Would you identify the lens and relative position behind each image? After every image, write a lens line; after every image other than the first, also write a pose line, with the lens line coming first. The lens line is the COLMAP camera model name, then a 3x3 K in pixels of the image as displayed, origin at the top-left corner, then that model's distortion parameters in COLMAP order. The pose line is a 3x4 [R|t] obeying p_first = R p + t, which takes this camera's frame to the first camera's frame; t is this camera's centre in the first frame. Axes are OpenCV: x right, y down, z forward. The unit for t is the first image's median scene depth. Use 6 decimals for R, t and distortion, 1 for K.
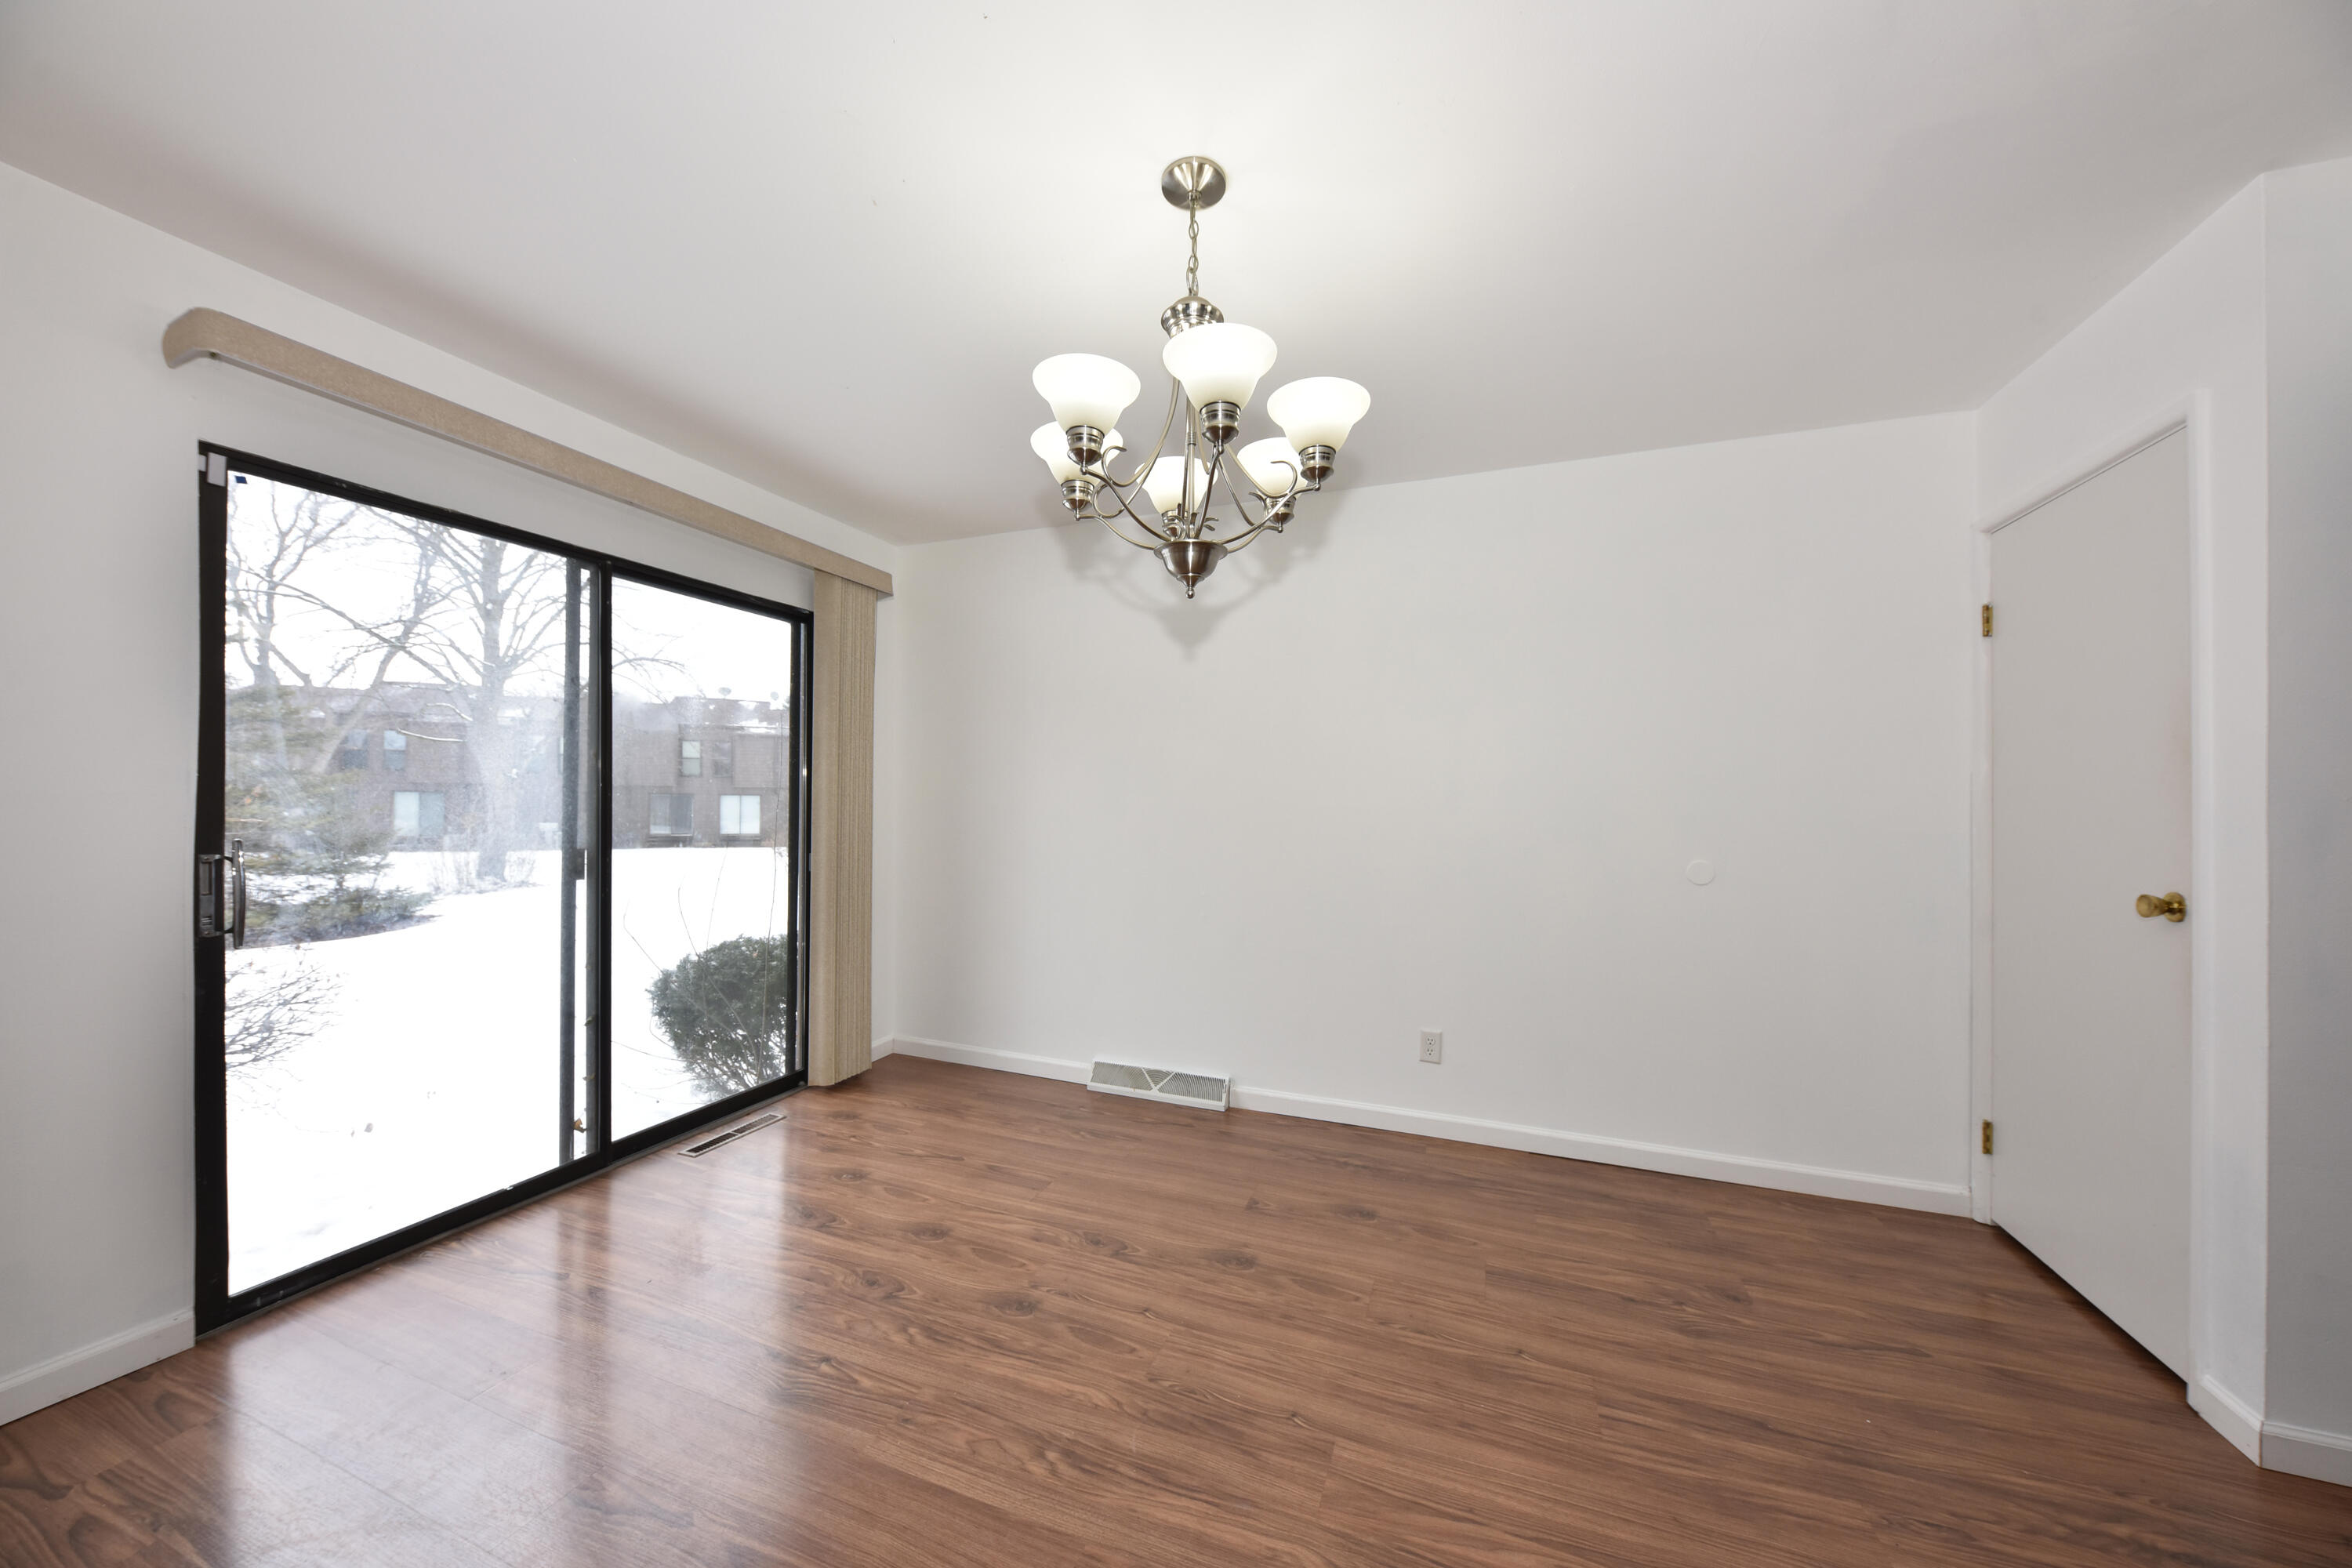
lens RADIAL K [[806.5, 0, 1180.8], [0, 806.5, 793.6], [0, 0, 1]] dist [0.007242, -0.004871]
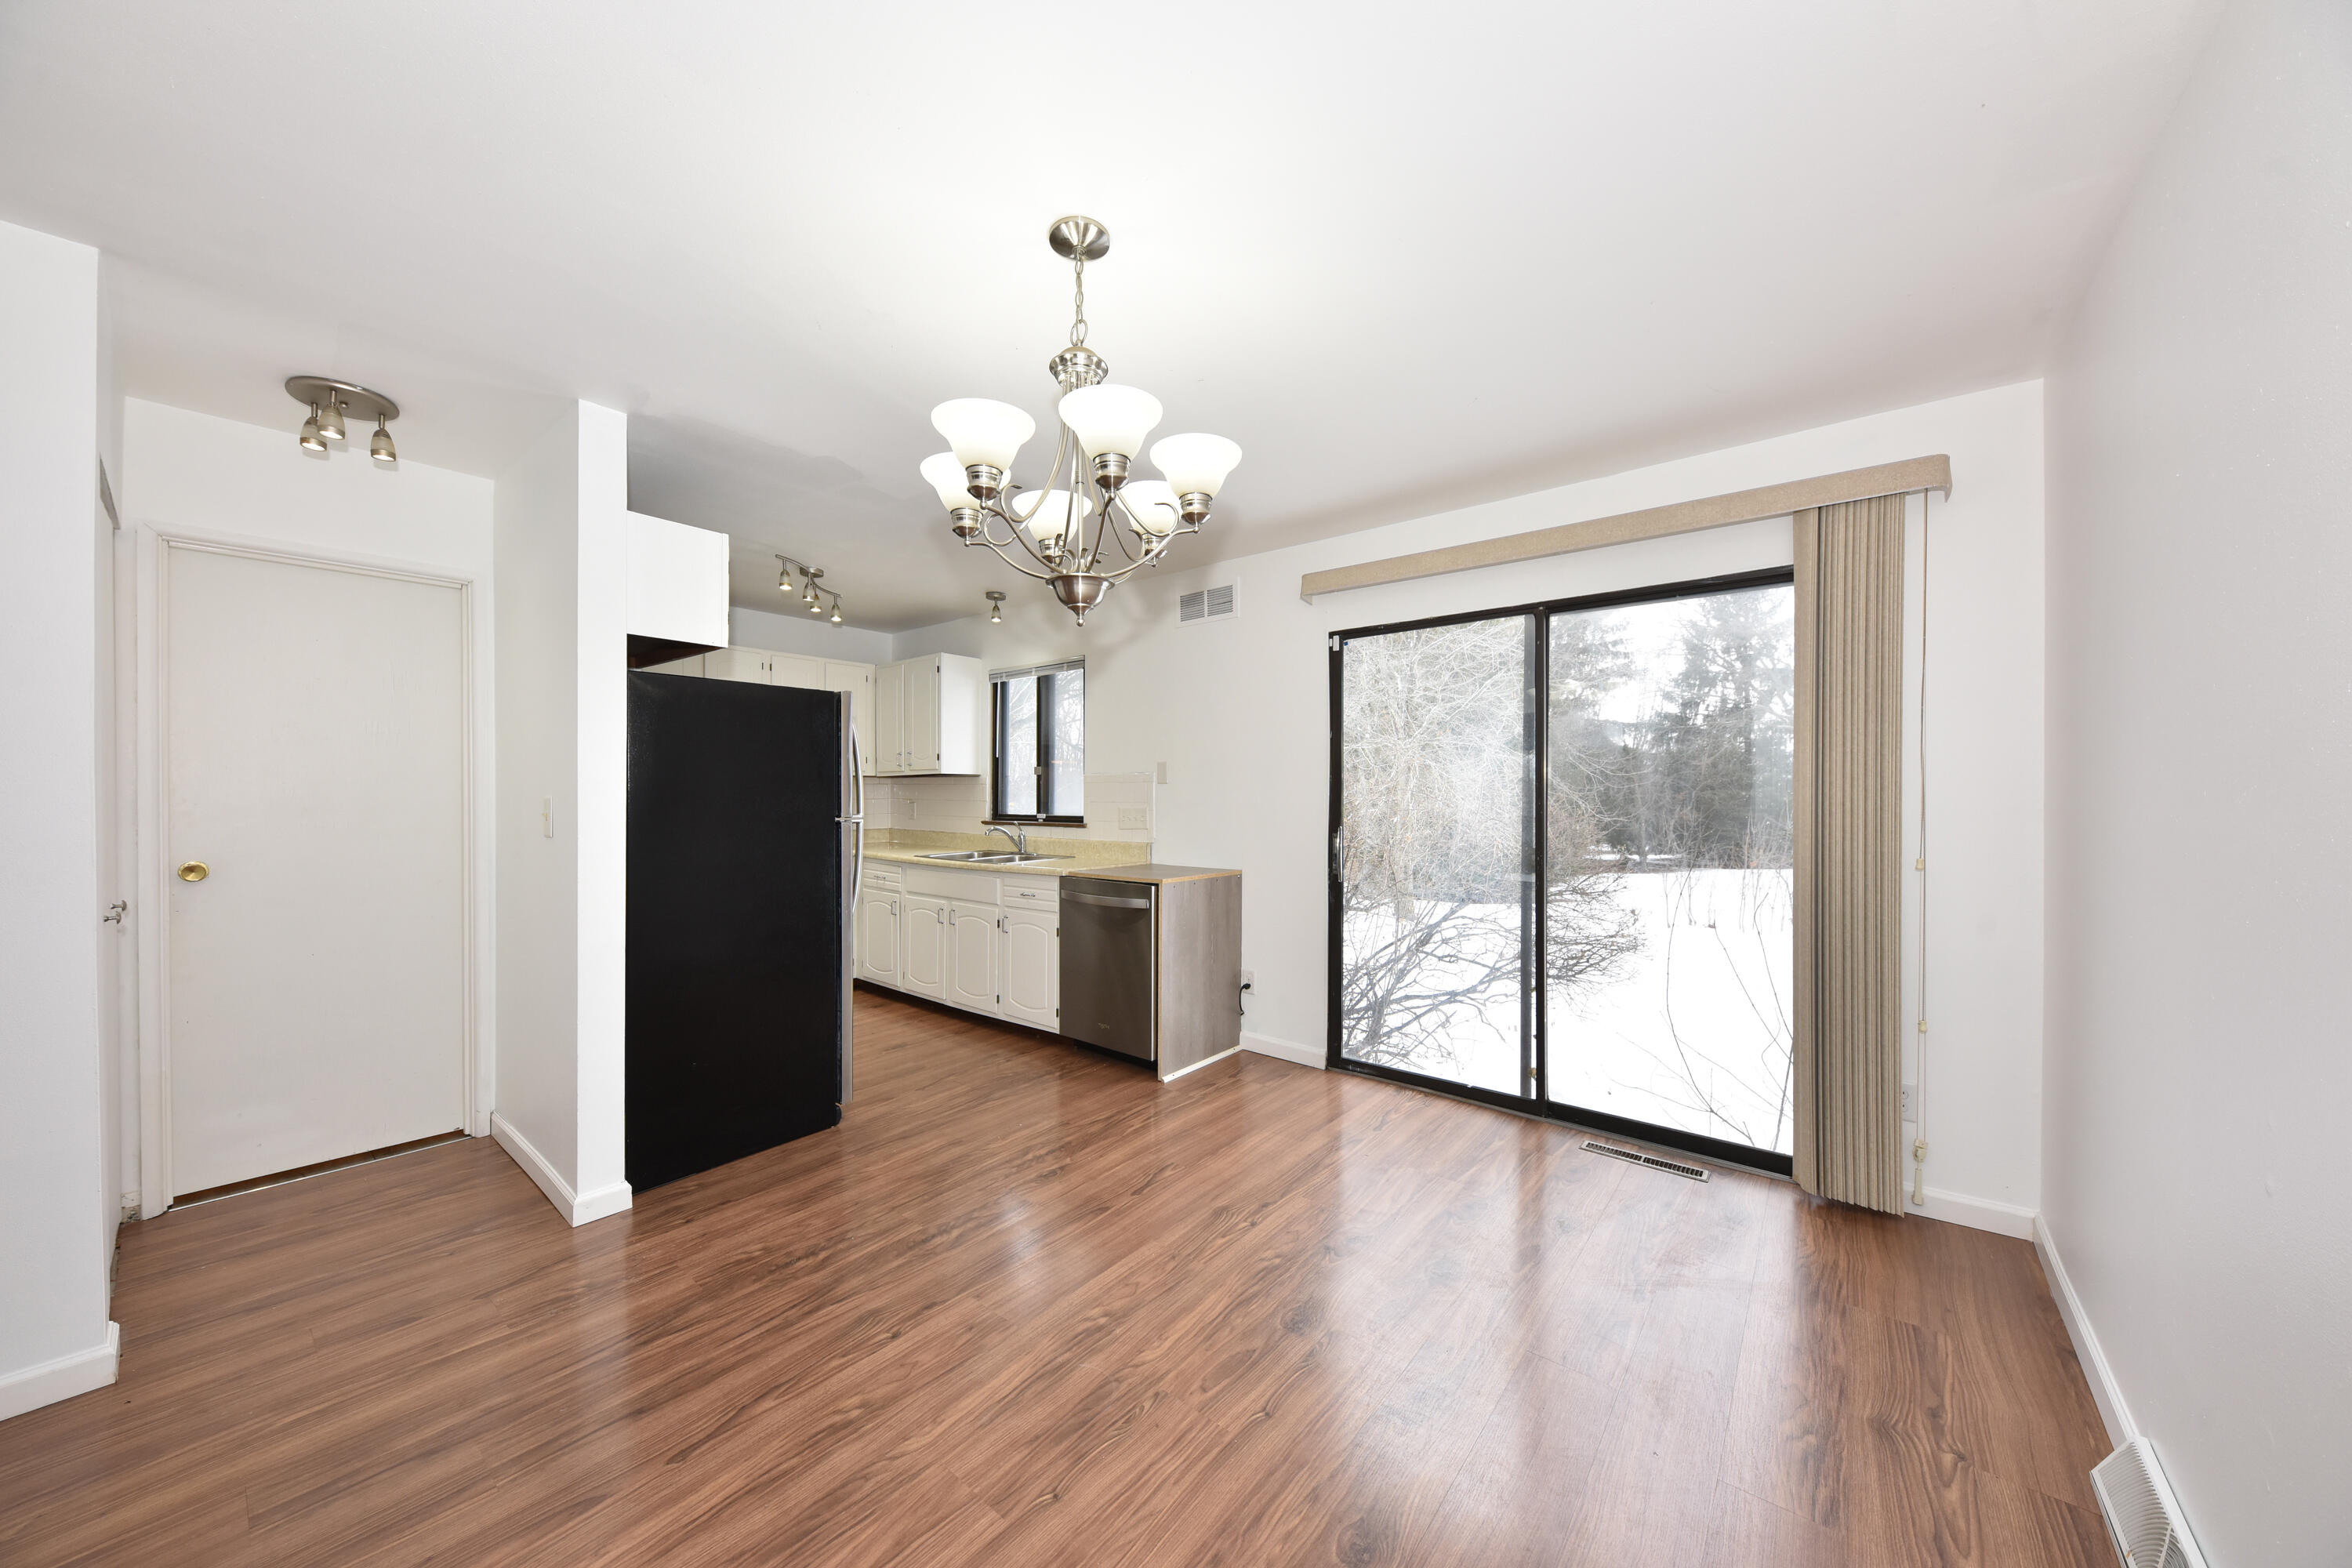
lens RADIAL K [[806.5, 0, 1178.0], [0, 806.5, 796.9], [0, 0, 1]] dist [0.007242, -0.004871]
pose [[-0.313264, -0.002385, -0.949663, 0.794727], [0.004941, 0.999979, -0.004142, -0.009564], [0.949653, -0.005990, -0.313246, 1.174557]]
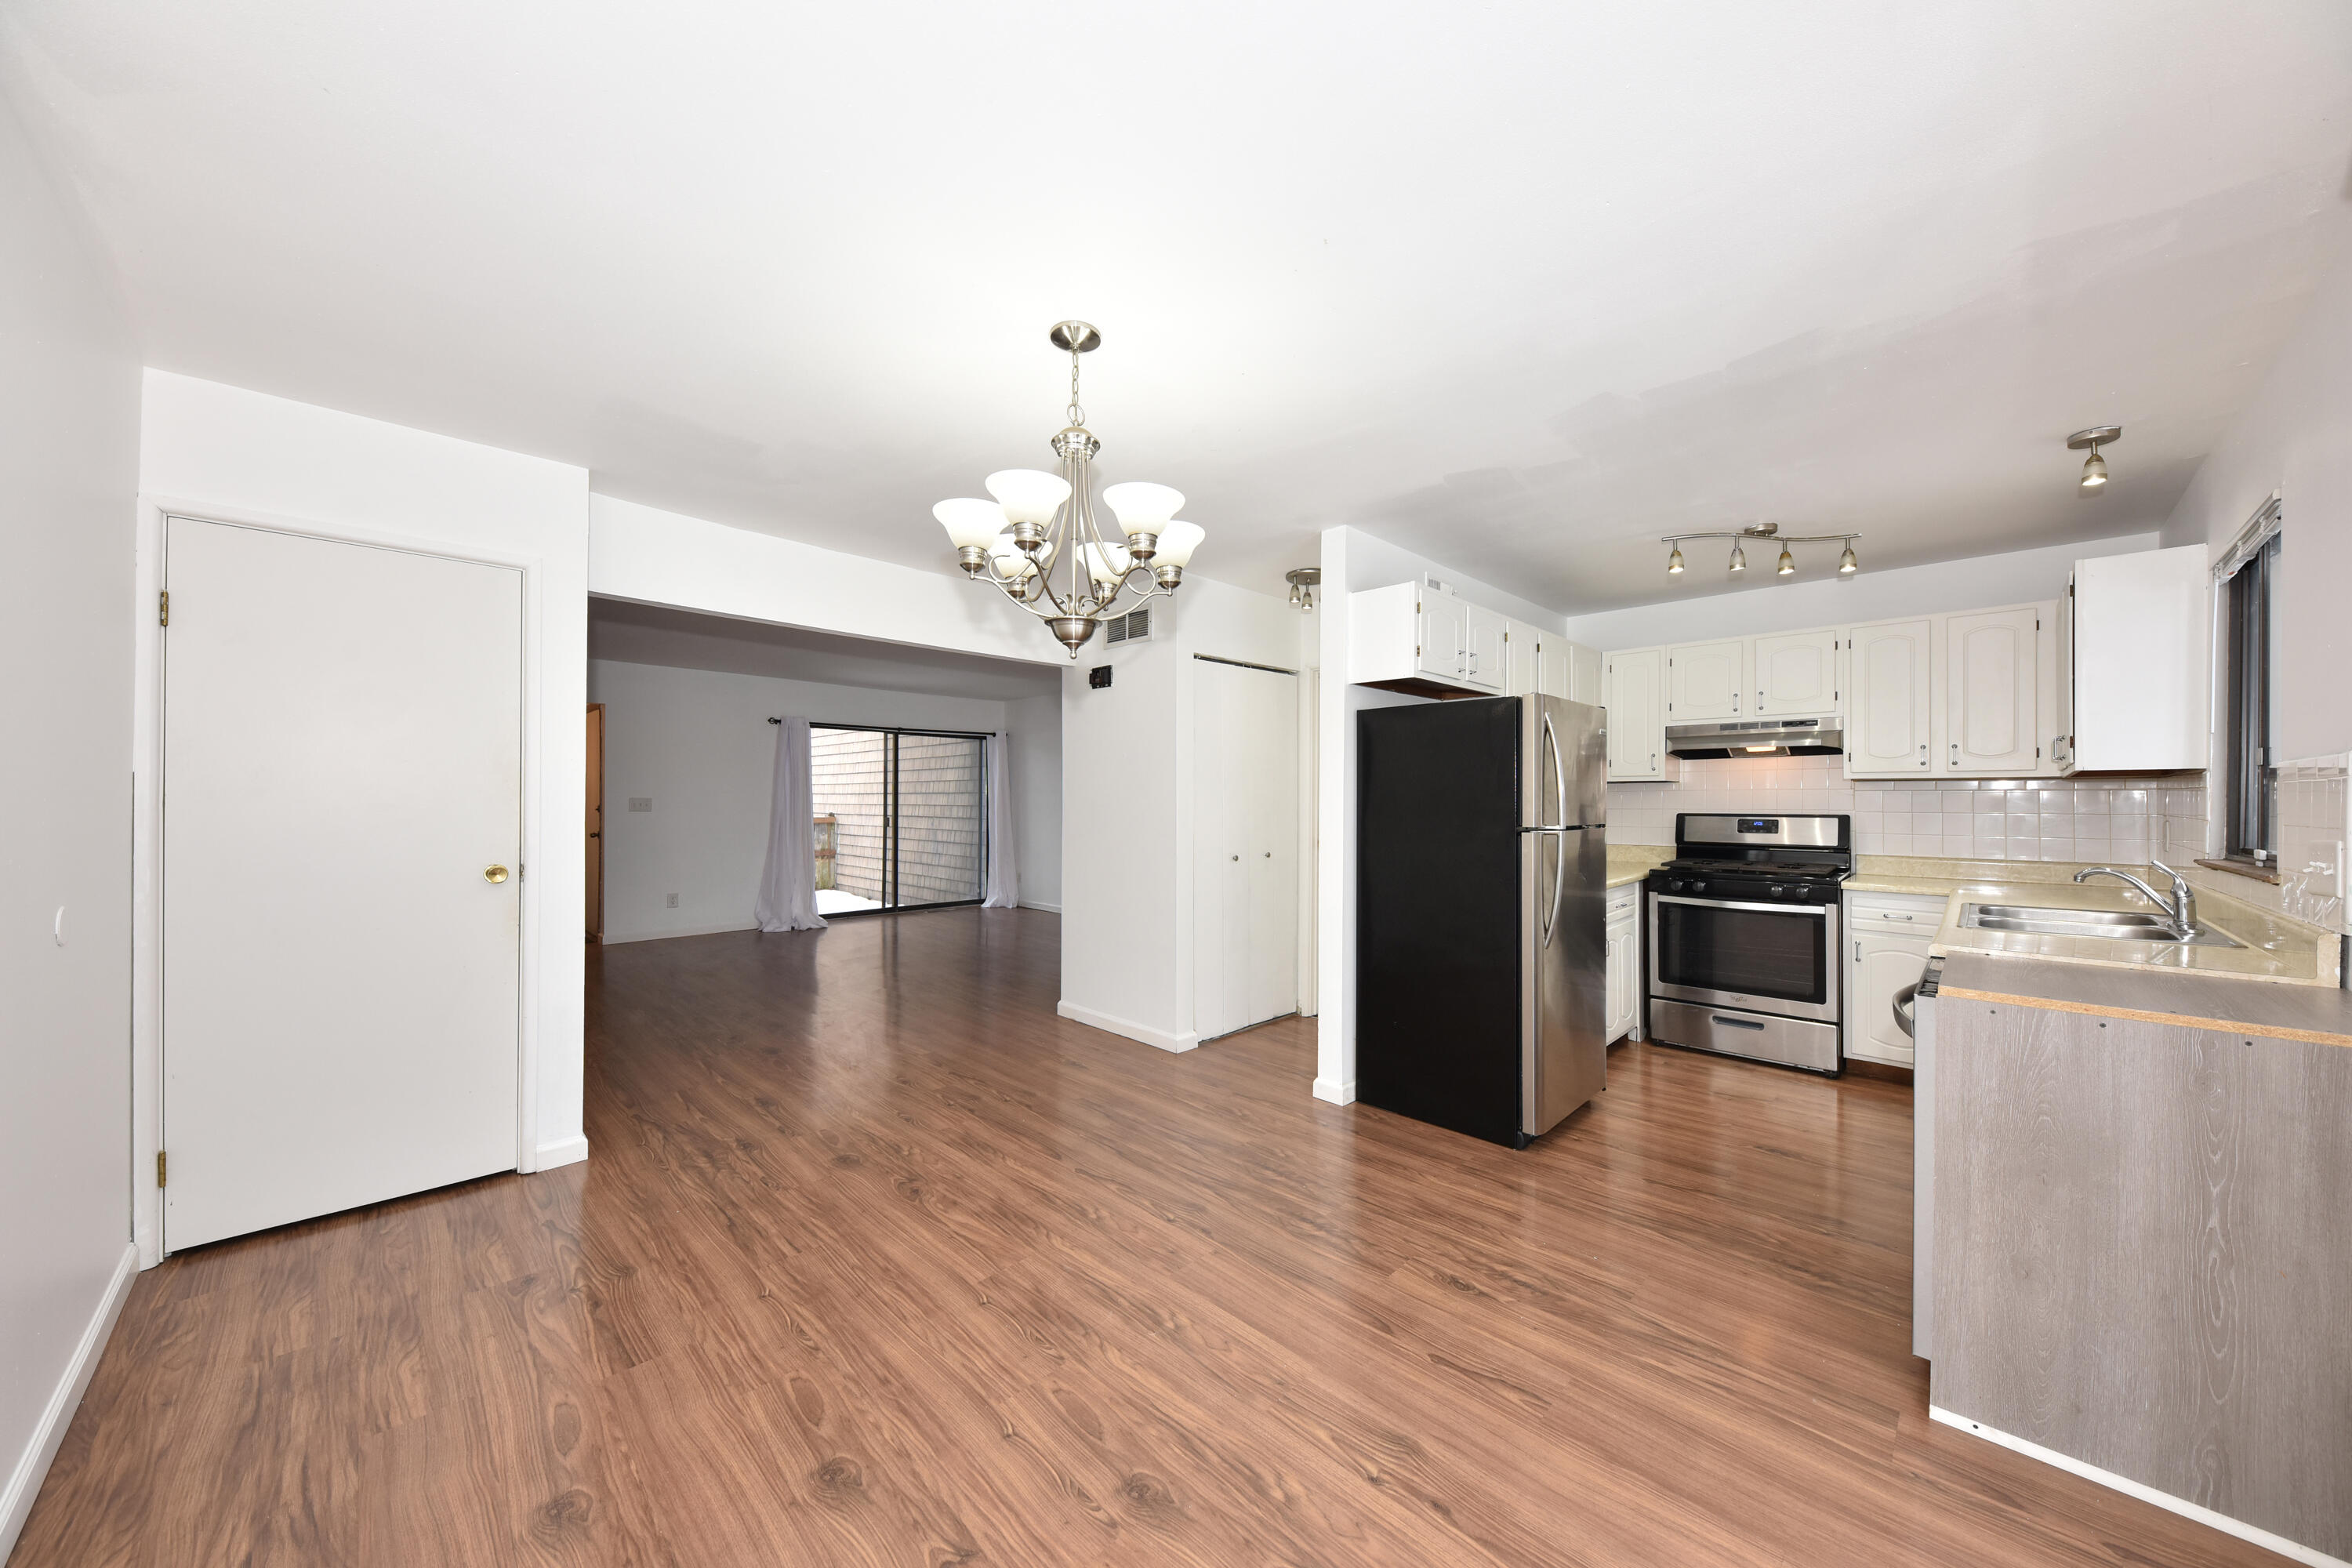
lens RADIAL K [[806.5, 0, 1174.5], [0, 806.5, 793.7], [0, 0, 1]] dist [0.007242, -0.004871]
pose [[-0.912508, -0.009309, 0.408952, -0.529602], [-0.015518, 0.999809, -0.011867, -0.012817], [-0.408763, -0.017175, -0.912479, 1.689300]]
